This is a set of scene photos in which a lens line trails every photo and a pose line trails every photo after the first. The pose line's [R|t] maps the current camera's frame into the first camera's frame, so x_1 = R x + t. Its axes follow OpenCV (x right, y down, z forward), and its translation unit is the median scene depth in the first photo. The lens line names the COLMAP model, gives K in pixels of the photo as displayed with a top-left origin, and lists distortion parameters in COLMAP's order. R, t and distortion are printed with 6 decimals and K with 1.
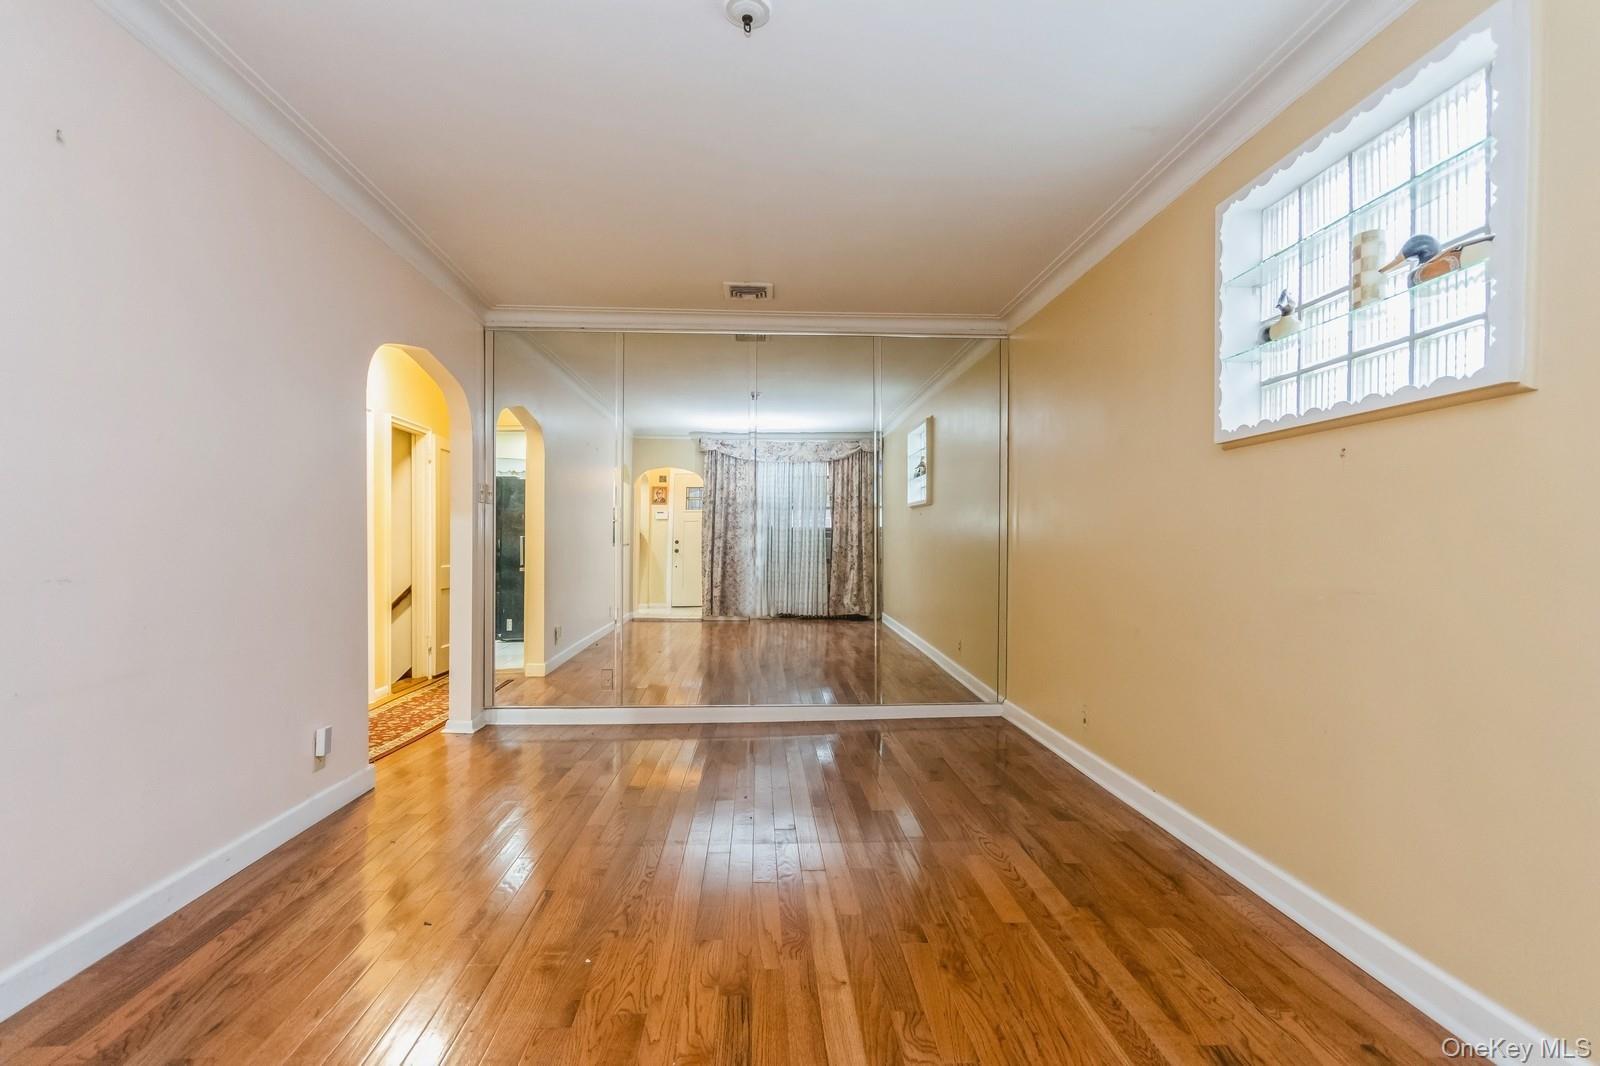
lens RADIAL K [[761.3, 0, 797.9], [0, 761.3, 537.0], [0, 0, 1]] dist [-0.000936, -0.000495]
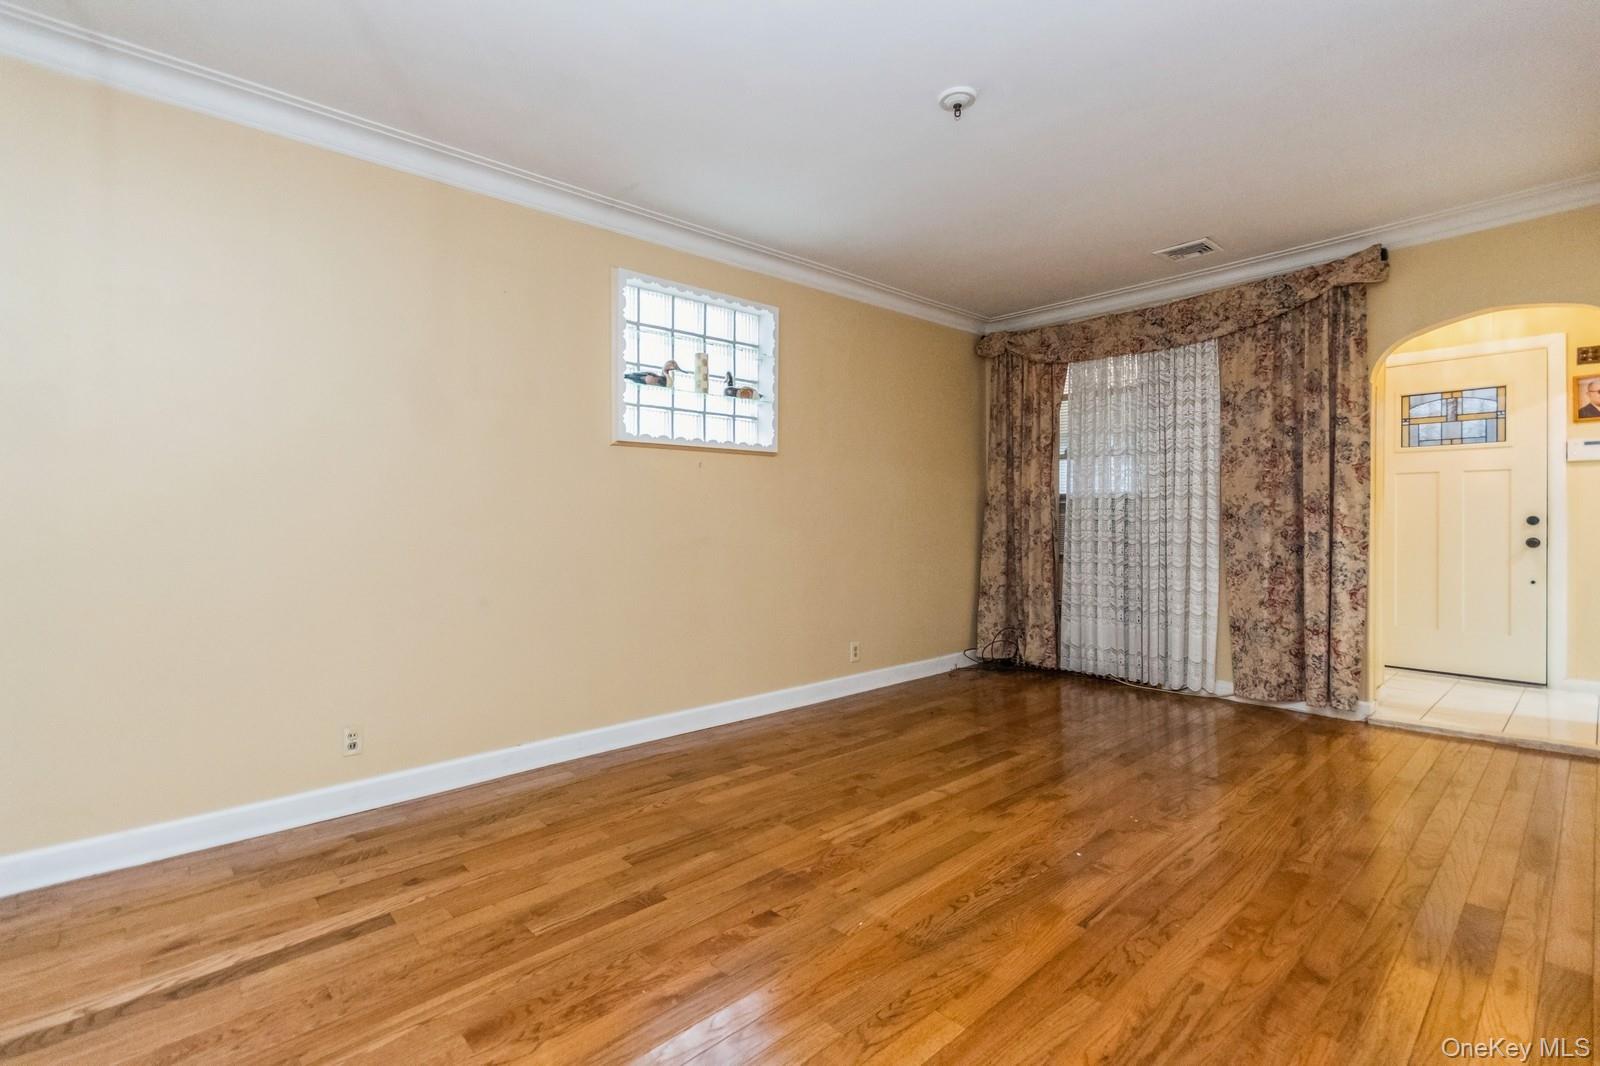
lens RADIAL K [[761.3, 0, 796.8], [0, 761.3, 516.7], [0, 0, 1]] dist [-0.000936, -0.000495]
pose [[-0.645050, -0.005413, 0.764121, -0.881126], [-0.005129, 0.999983, 0.002754, 0.011794], [-0.764123, -0.002142, -0.645066, 2.058164]]
